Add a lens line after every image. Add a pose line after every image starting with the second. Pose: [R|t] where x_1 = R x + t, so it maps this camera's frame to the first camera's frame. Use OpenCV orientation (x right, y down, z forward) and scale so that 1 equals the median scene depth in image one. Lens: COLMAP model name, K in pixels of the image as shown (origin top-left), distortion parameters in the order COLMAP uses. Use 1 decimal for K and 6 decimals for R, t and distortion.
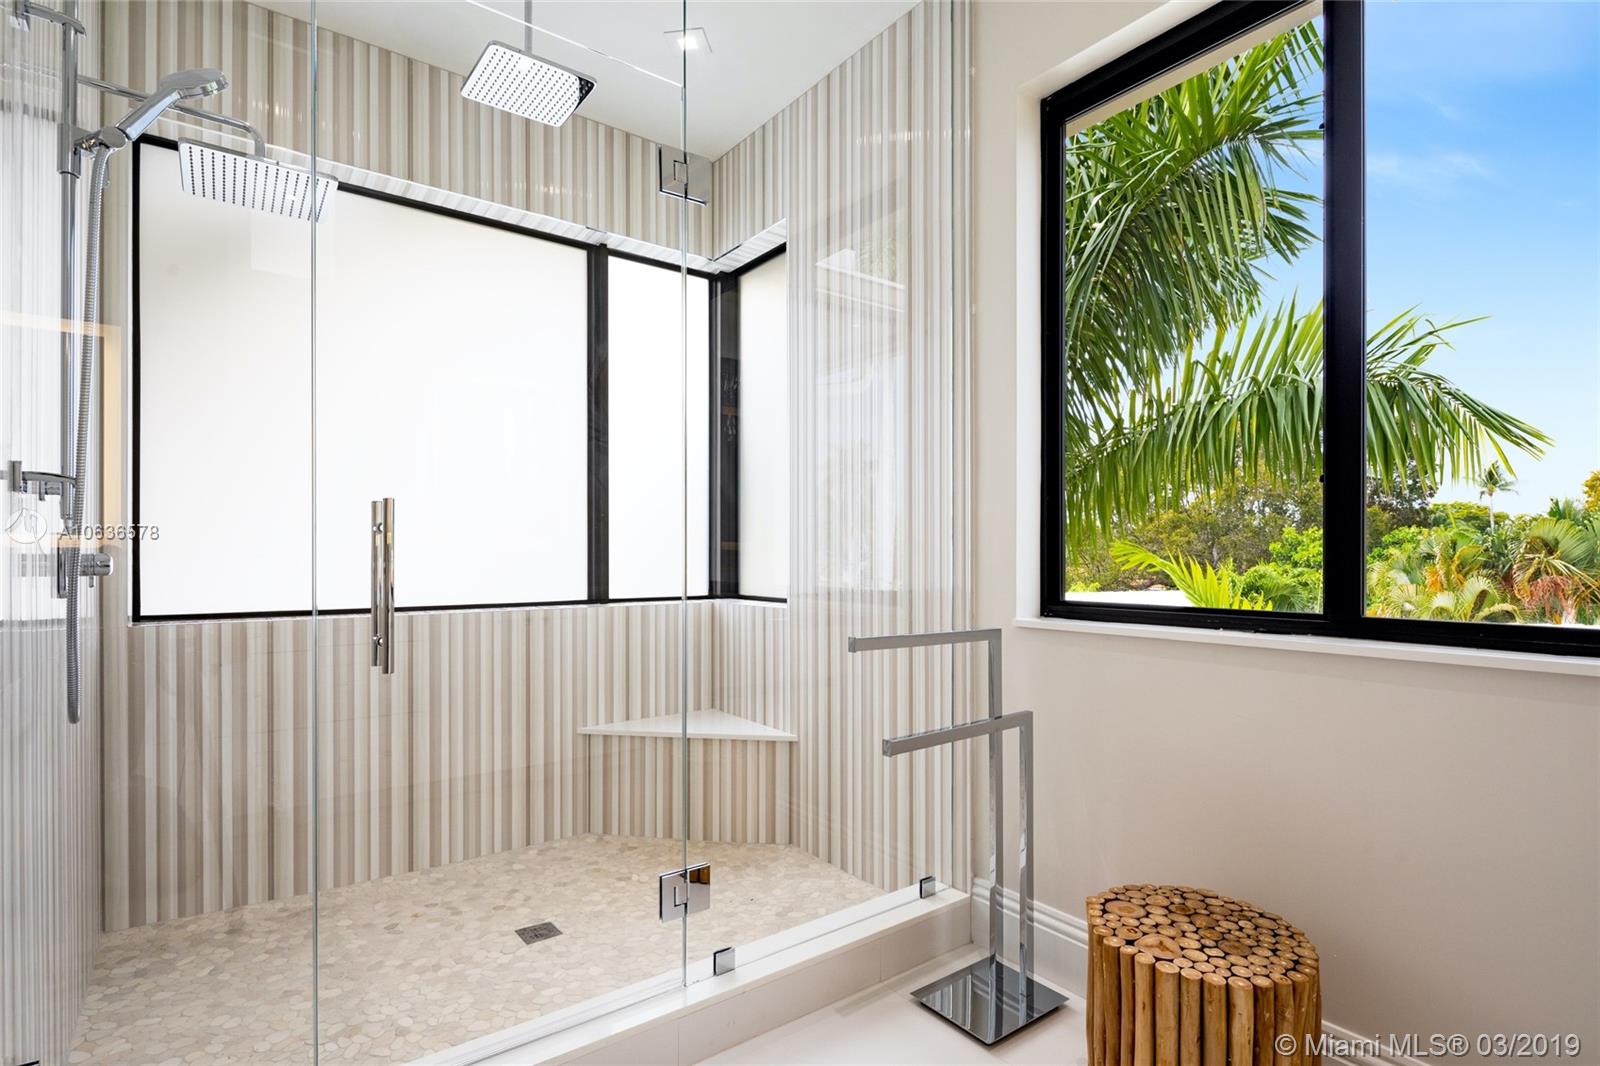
lens RADIAL K [[787.2, 0, 798.9], [0, 787.2, 555.0], [0, 0, 1]] dist [-0.000547, -0.000098]
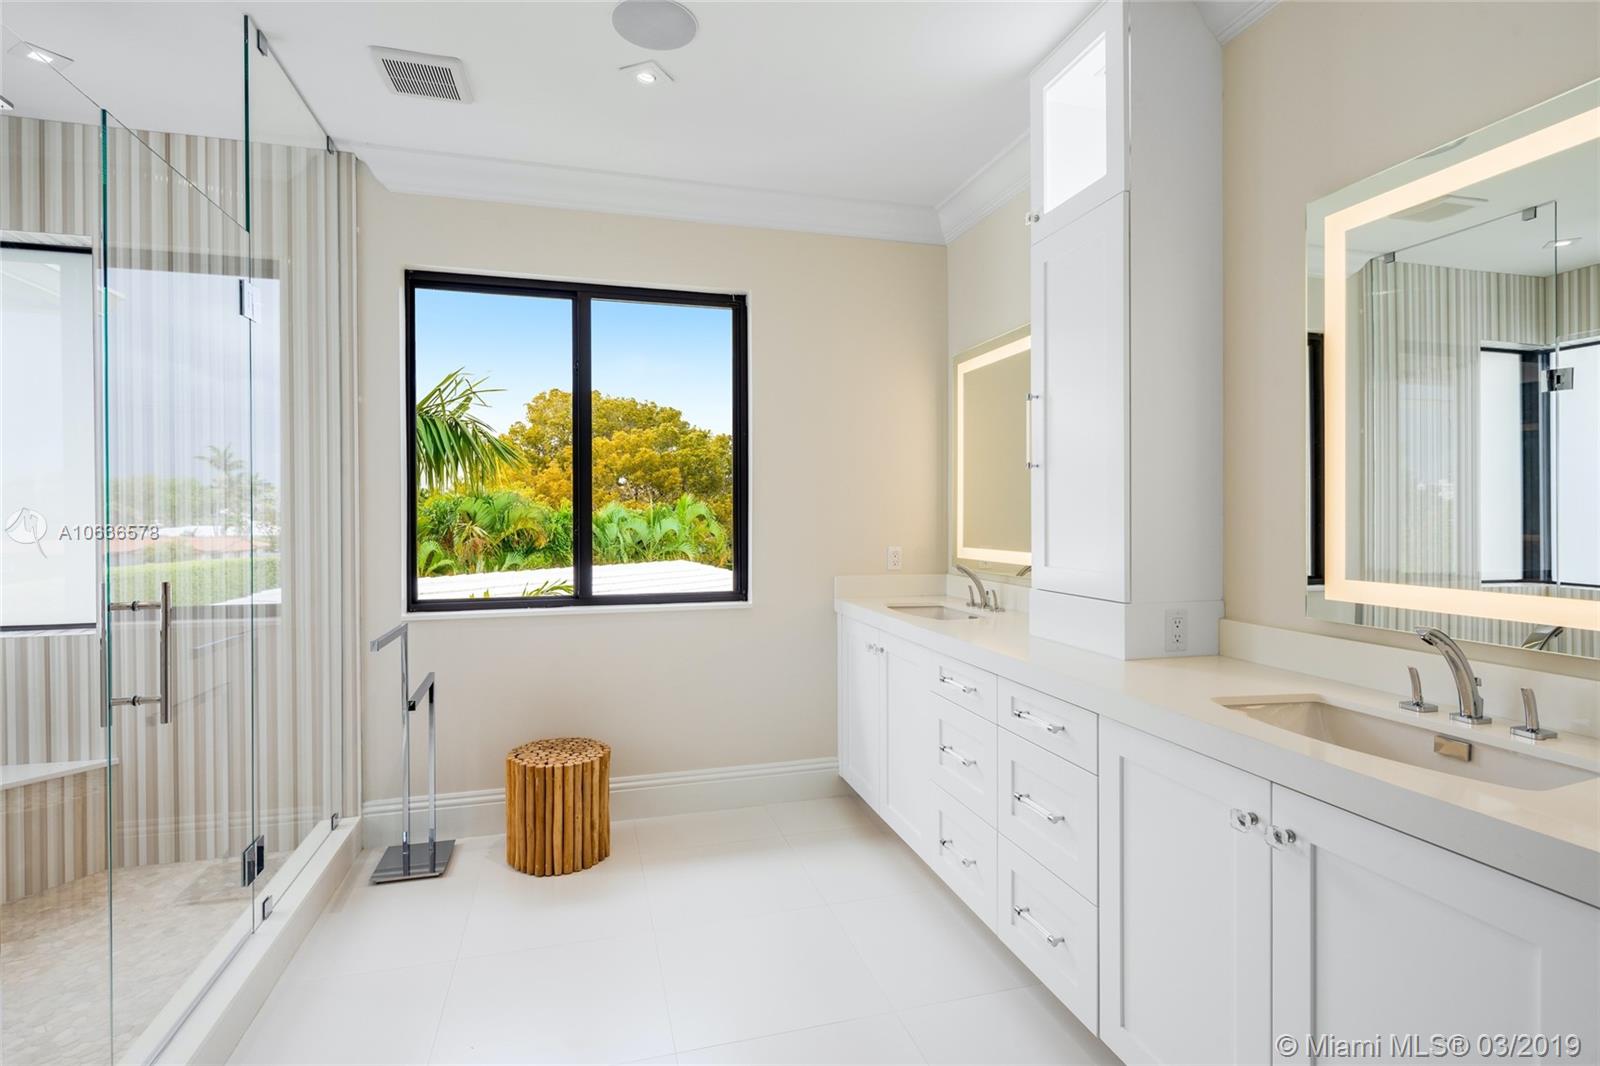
lens RADIAL K [[730.2, 0, 798.8], [0, 730.2, 512.5], [0, 0, 1]] dist [-0.003089, -0.000571]
pose [[0.357598, 0.005194, 0.933861, -0.584719], [0.003989, 0.999967, -0.007089, -0.080403], [-0.933867, 0.006260, 0.357565, -0.164498]]
